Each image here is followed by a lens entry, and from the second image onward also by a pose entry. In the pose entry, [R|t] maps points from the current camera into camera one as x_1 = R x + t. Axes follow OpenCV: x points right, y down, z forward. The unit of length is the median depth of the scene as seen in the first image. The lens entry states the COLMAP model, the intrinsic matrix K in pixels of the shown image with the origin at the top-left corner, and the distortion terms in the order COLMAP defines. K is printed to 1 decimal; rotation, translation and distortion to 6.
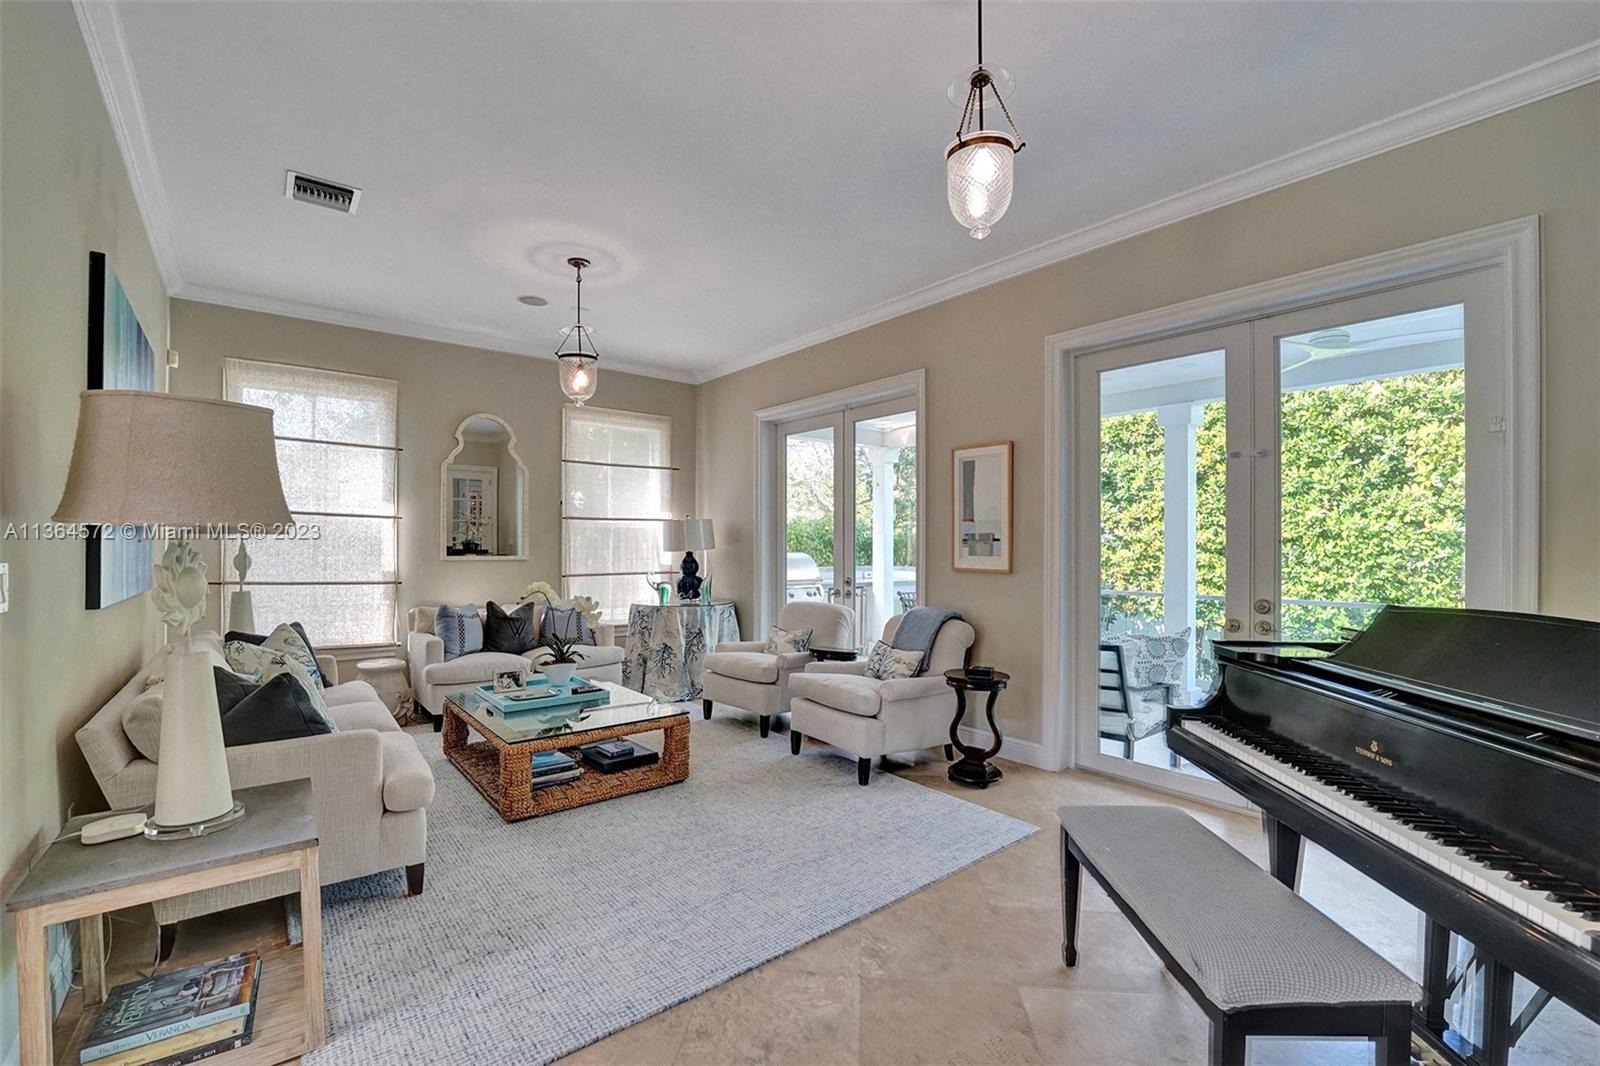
lens RADIAL K [[662.3, 0, 804.0], [0, 662.3, 541.7], [0, 0, 1]] dist [-0.031276, 0.004401]
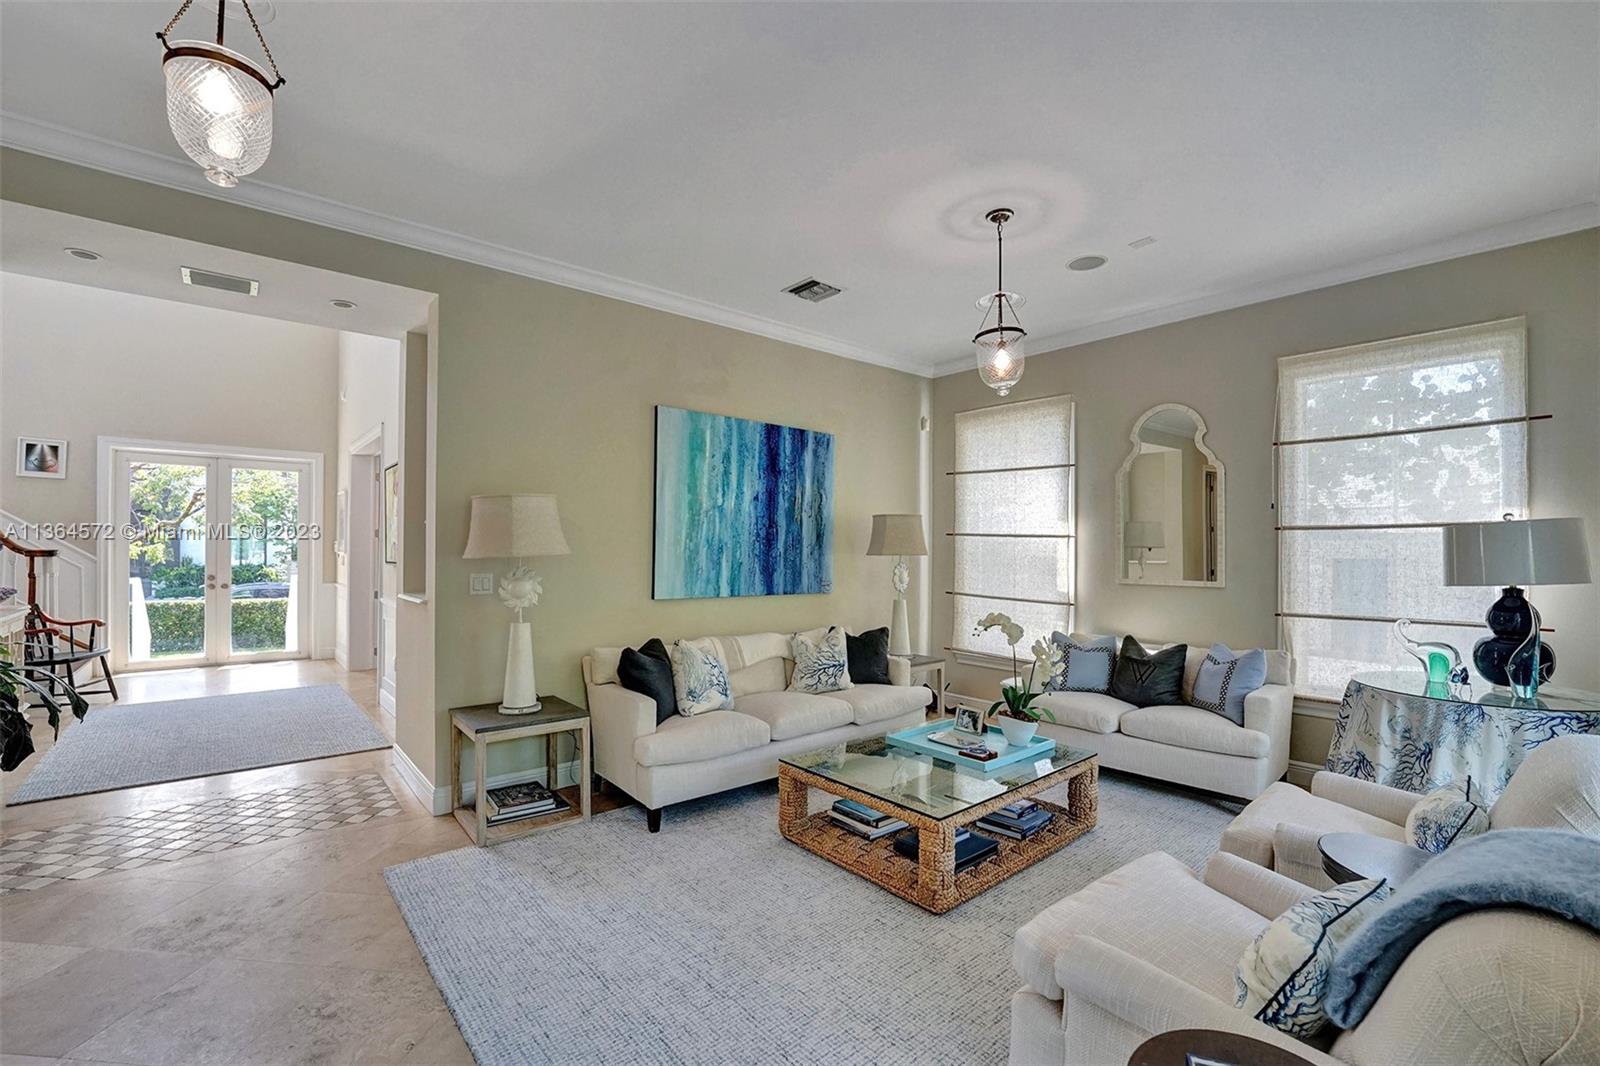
lens RADIAL K [[689.9, 0, 806.1], [0, 689.9, 550.4], [0, 0, 1]] dist [-0.023080, 0.000216]
pose [[0.029876, -0.004294, -0.999544, 0.375506], [-0.000362, 0.999991, -0.004307, -0.012164], [0.999554, 0.000491, 0.029875, 0.584914]]
